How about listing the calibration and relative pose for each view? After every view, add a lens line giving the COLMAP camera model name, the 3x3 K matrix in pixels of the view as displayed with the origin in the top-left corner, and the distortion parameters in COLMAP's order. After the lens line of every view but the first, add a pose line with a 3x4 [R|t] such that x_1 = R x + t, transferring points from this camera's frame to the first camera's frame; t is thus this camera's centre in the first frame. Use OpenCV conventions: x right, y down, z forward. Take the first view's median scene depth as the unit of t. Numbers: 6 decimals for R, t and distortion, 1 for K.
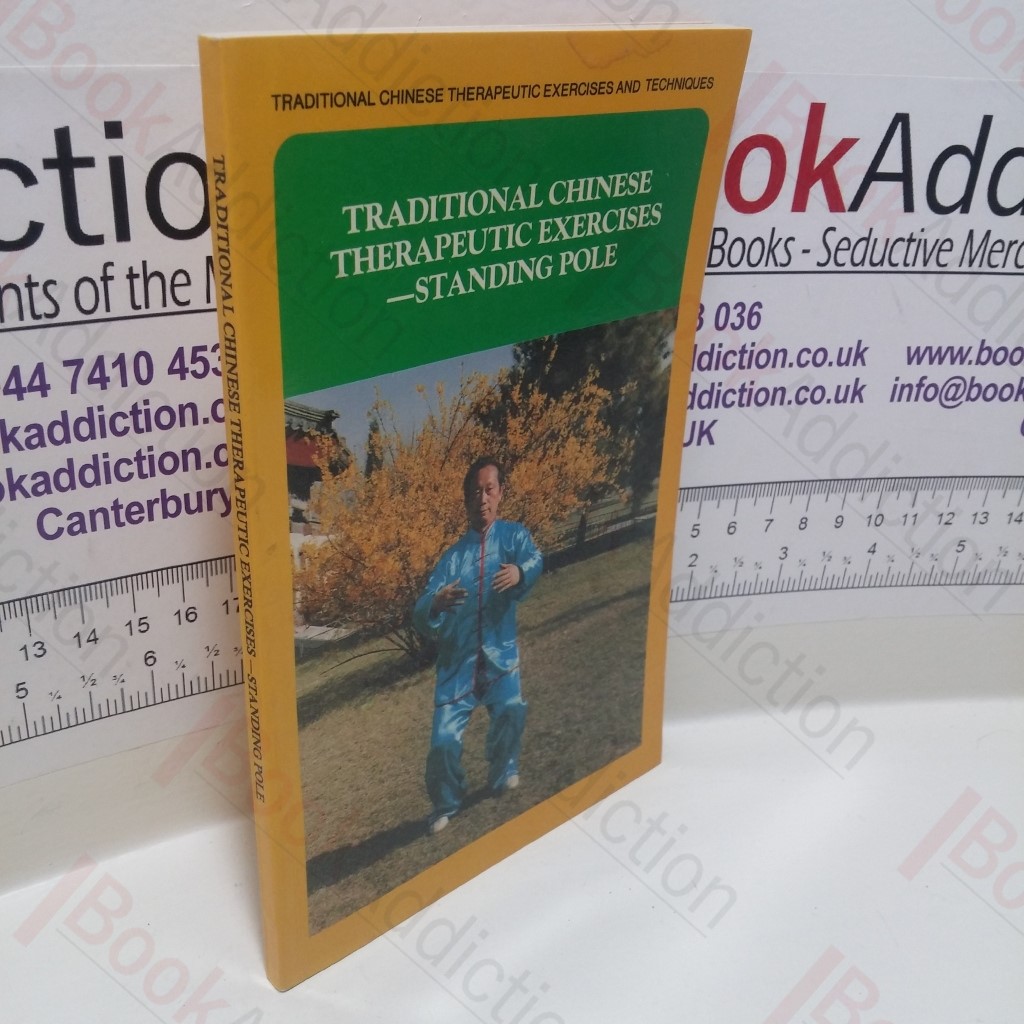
lens RADIAL K [[1218.6, 0, 525.5], [0, 1218.6, 533.2], [0, 0, 1]] dist [0.021388, 0.000000]
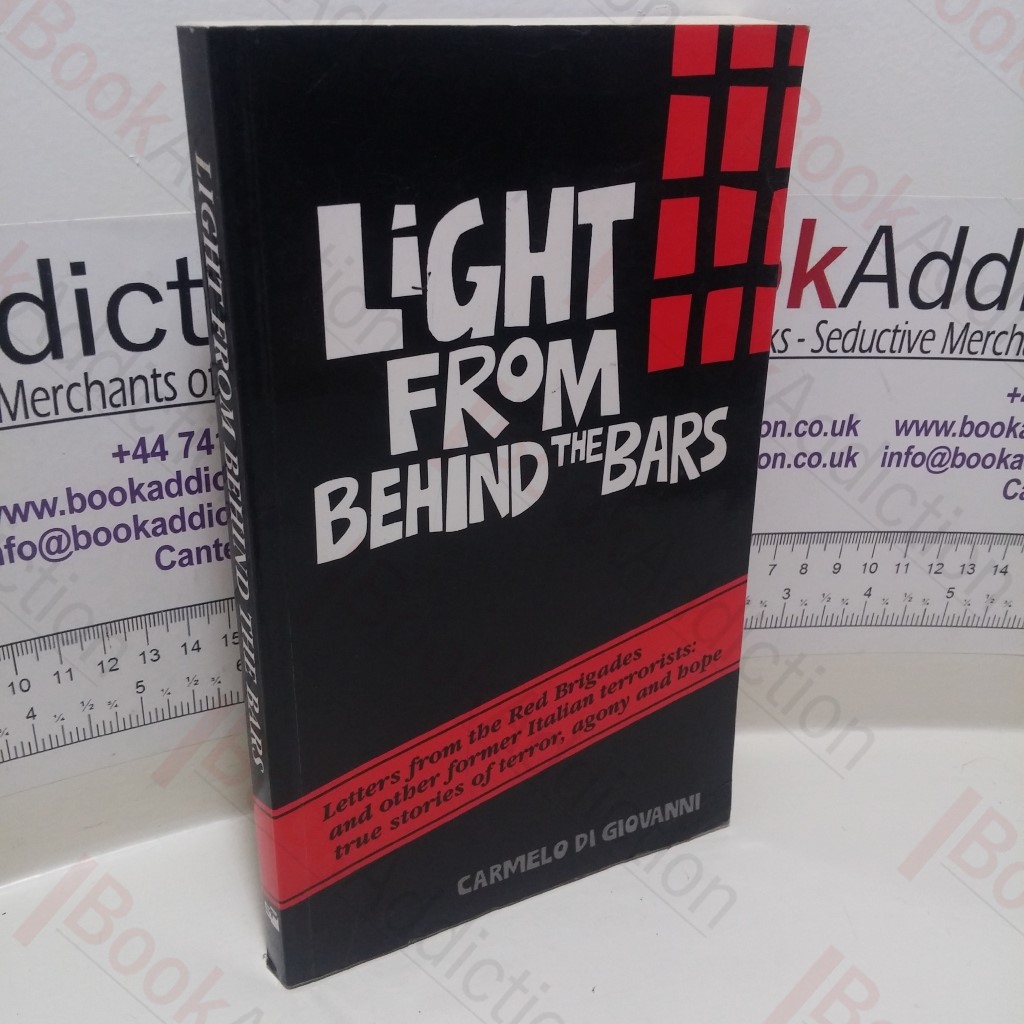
lens RADIAL K [[1218.6, 0, 518.9], [0, 1218.6, 528.6], [0, 0, 1]] dist [0.021388, 0.000000]
pose [[0.993927, 0.034985, -0.104327, 0.089396], [-0.034115, 0.999367, 0.010112, -0.053609], [0.104615, -0.006491, 0.994492, -0.184460]]
